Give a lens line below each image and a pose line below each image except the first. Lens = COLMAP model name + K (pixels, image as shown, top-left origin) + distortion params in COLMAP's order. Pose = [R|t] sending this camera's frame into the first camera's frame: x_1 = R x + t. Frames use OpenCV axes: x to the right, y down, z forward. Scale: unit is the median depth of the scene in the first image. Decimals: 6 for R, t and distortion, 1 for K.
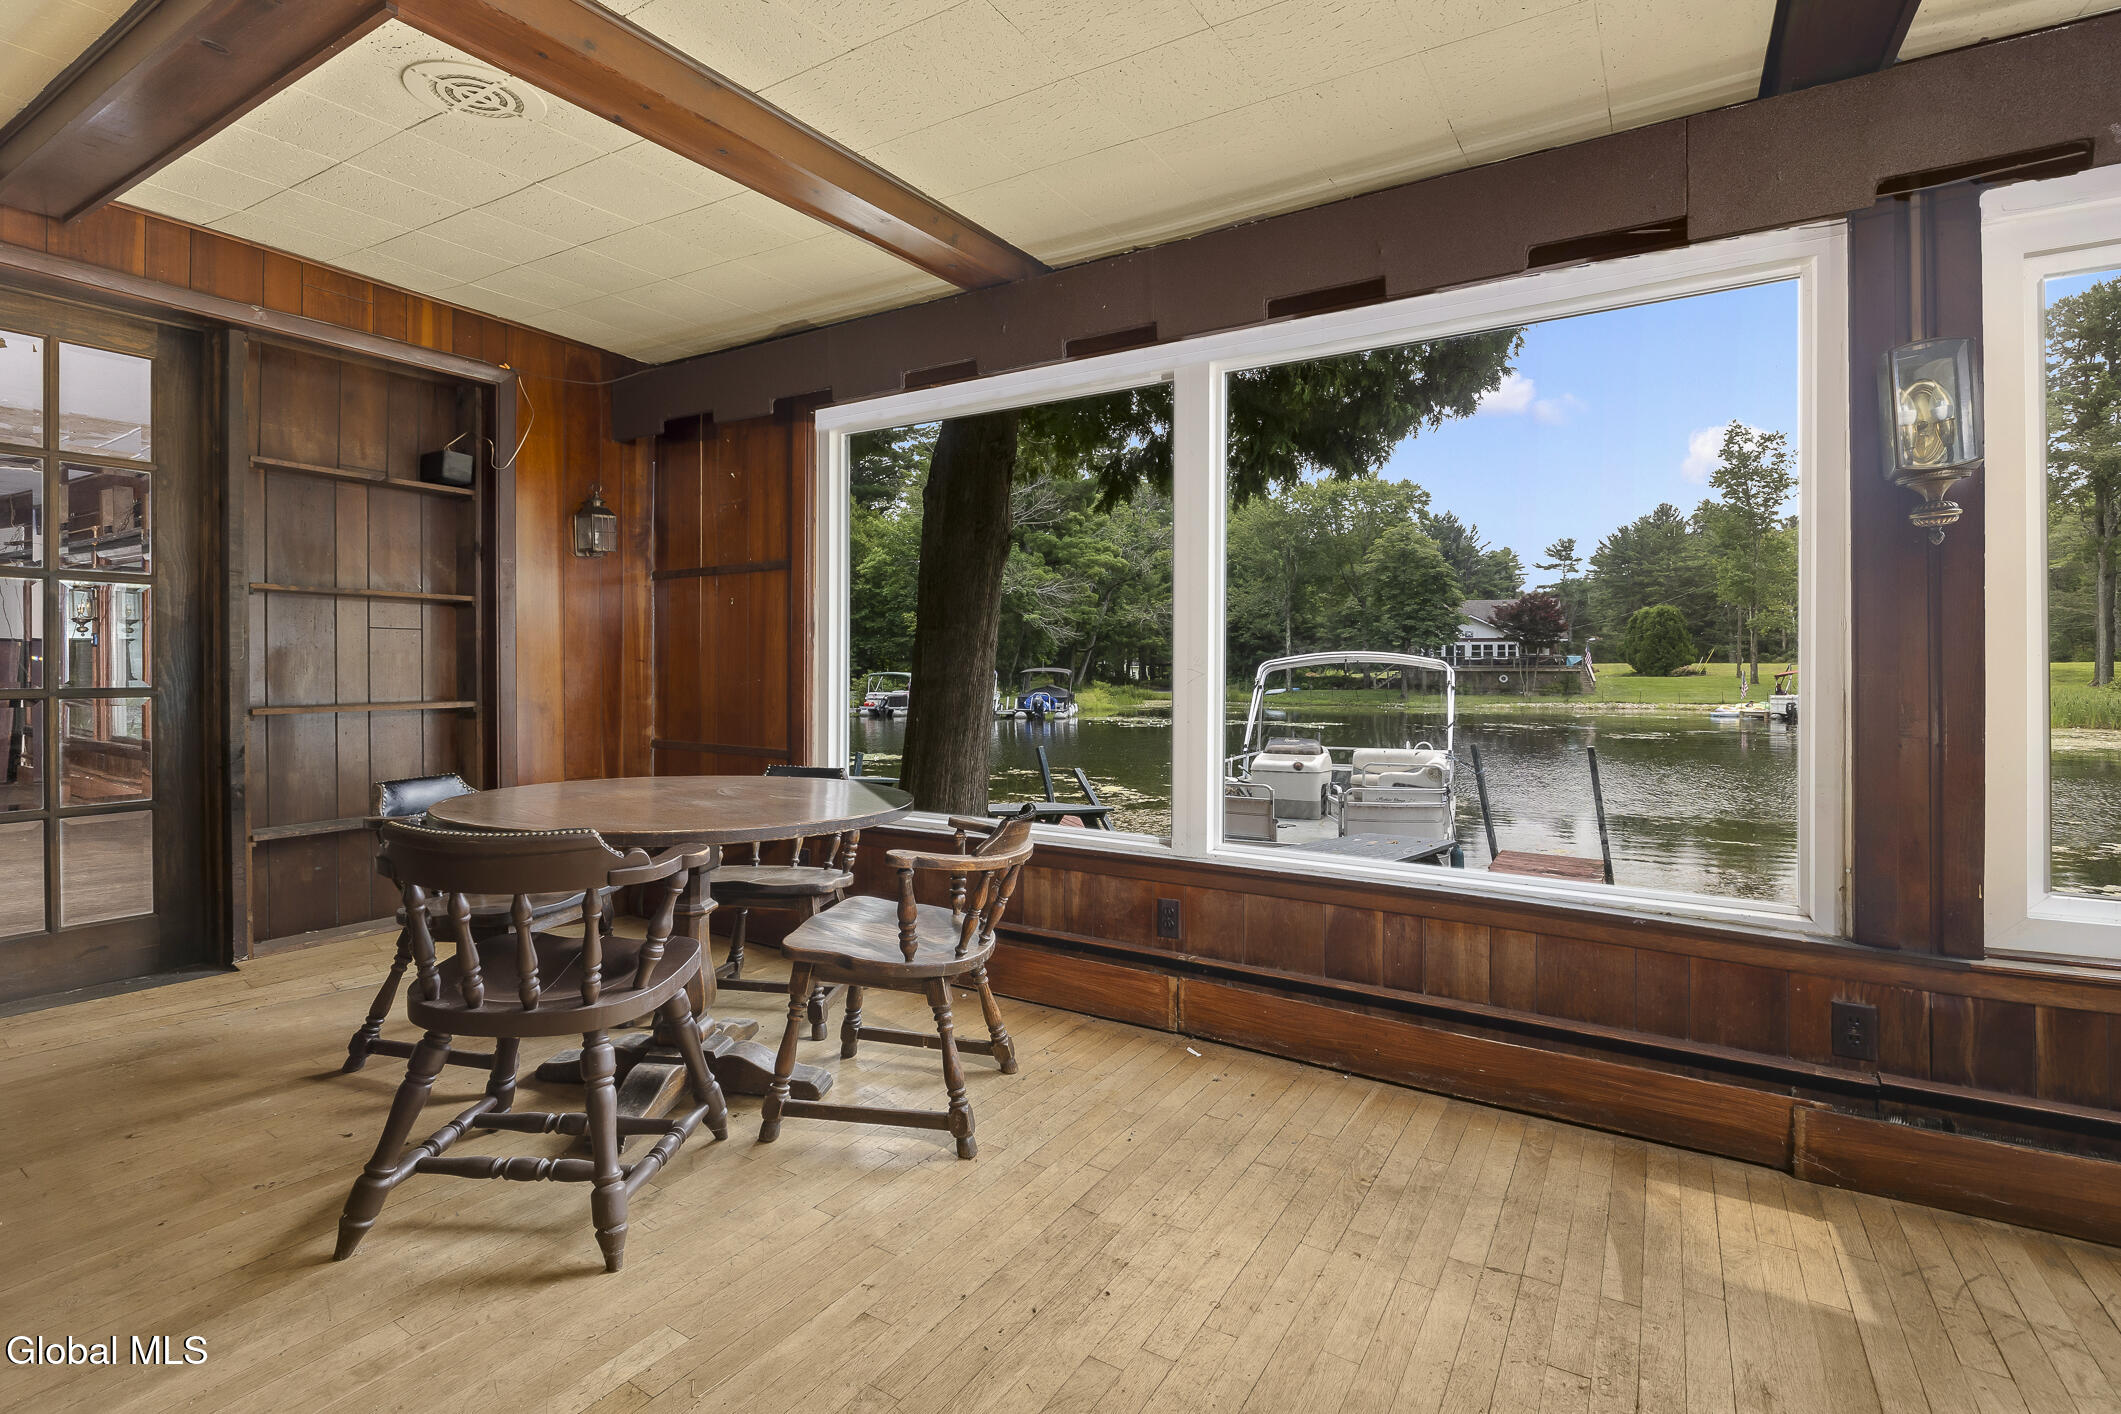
lens RADIAL K [[957.3, 0, 1065.8], [0, 957.3, 680.9], [0, 0, 1]] dist [-0.000538, -0.000126]
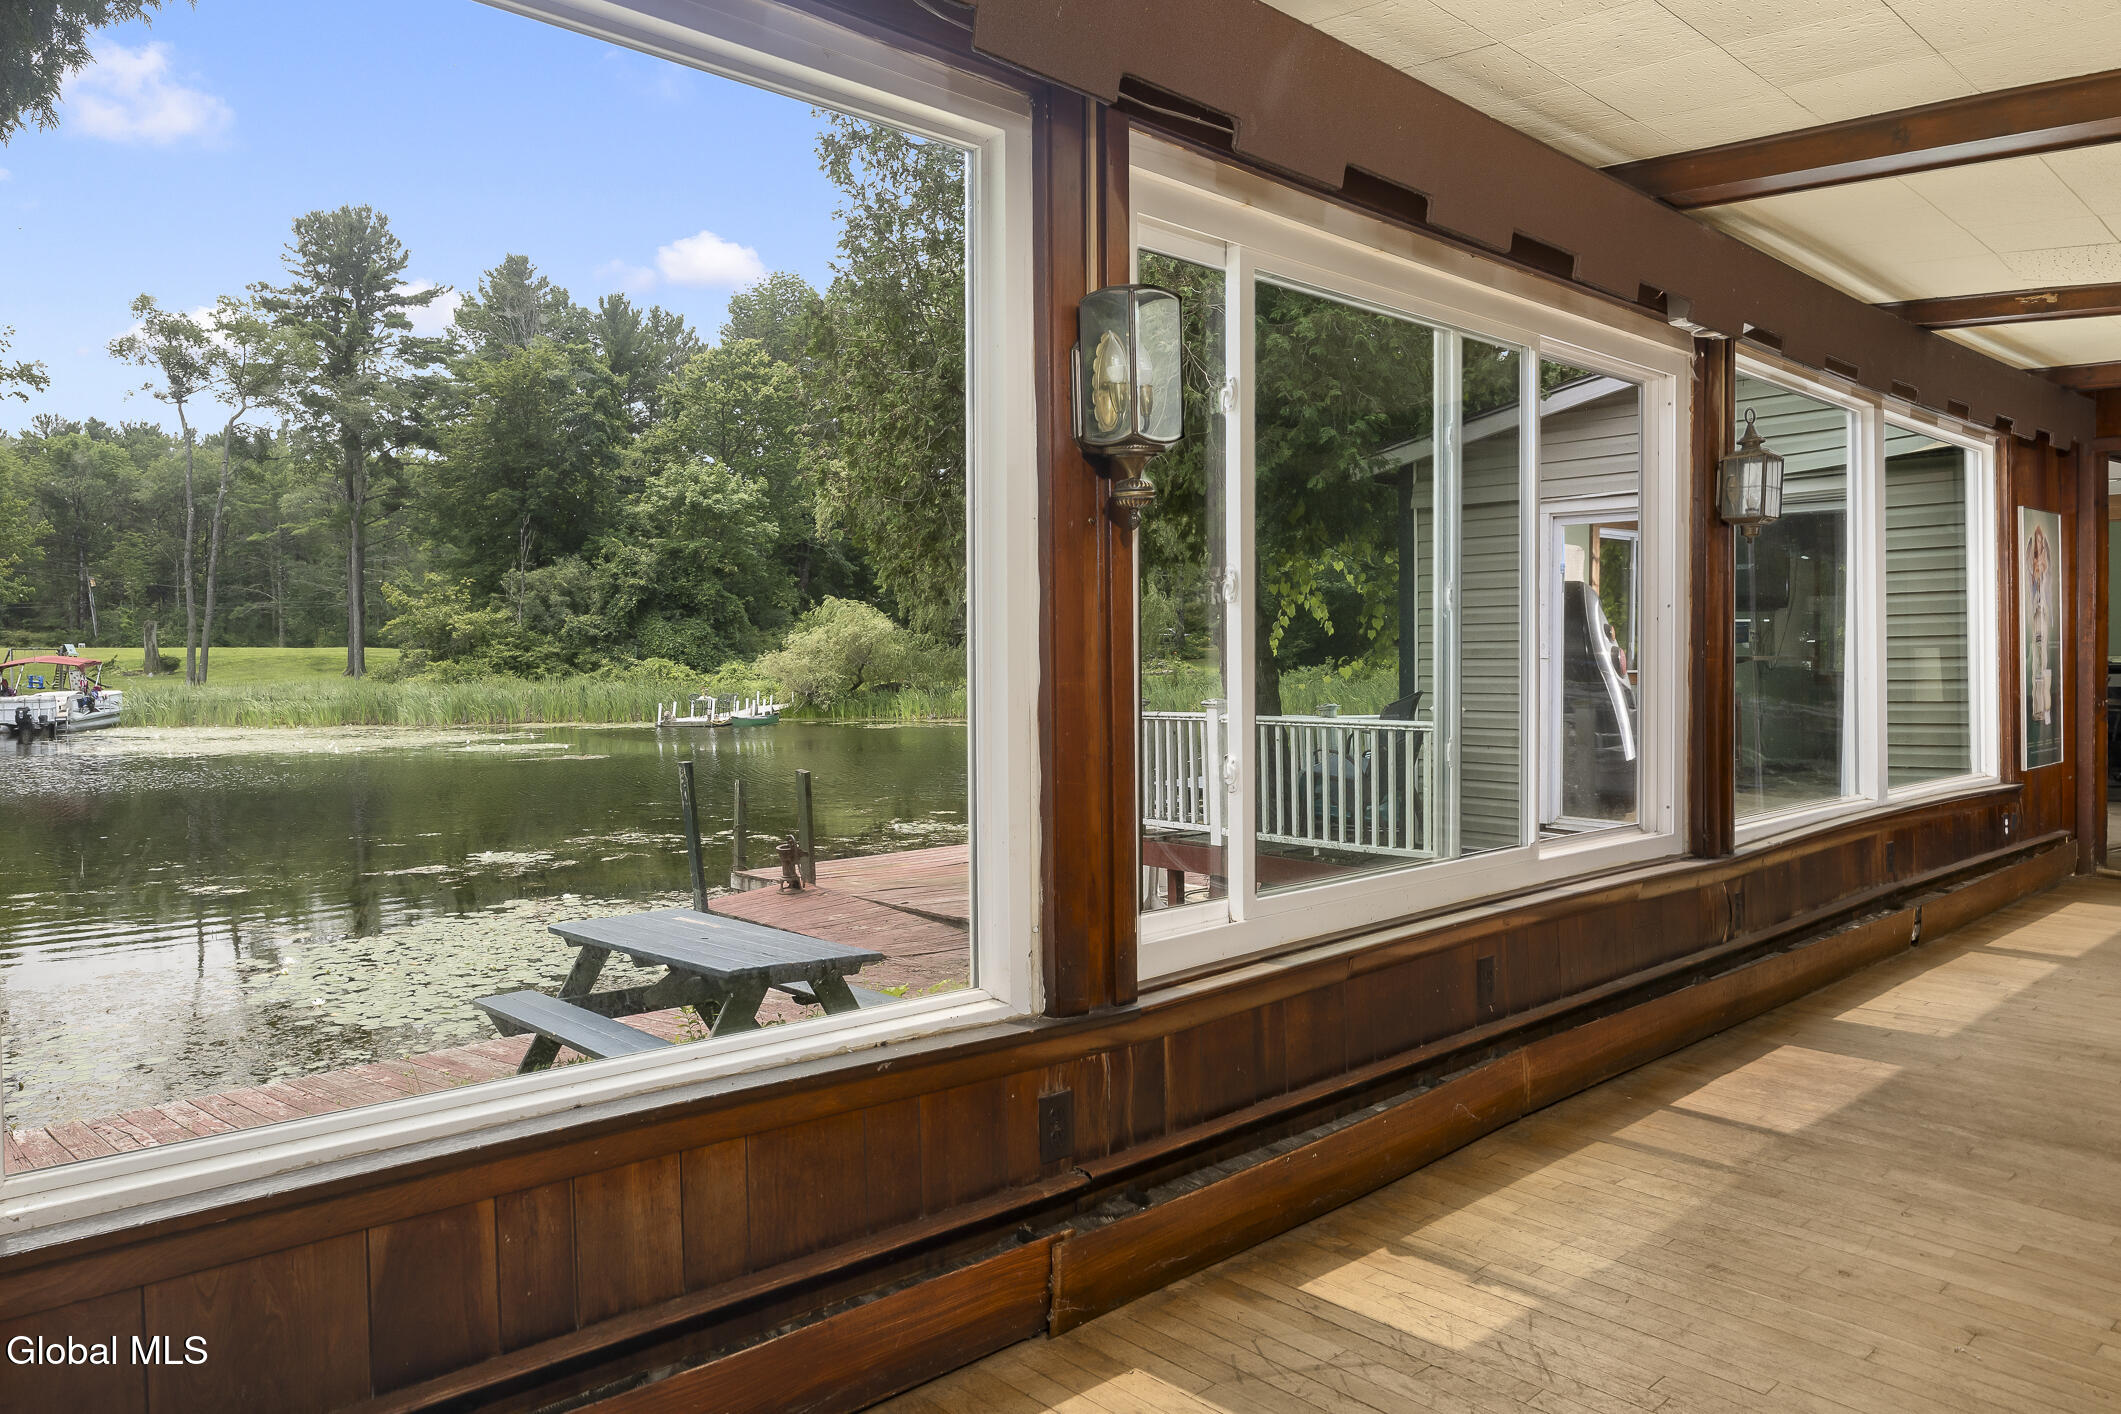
lens RADIAL K [[1454.9, 0, 1060.5], [0, 1454.9, 707.0], [0, 0, 1]] dist [-0.000572, -0.001727]
pose [[0.270341, -0.033707, 0.962174, -0.286484], [0.011194, 0.999429, 0.031867, -0.021253], [-0.962700, 0.002155, 0.270564, 0.565308]]
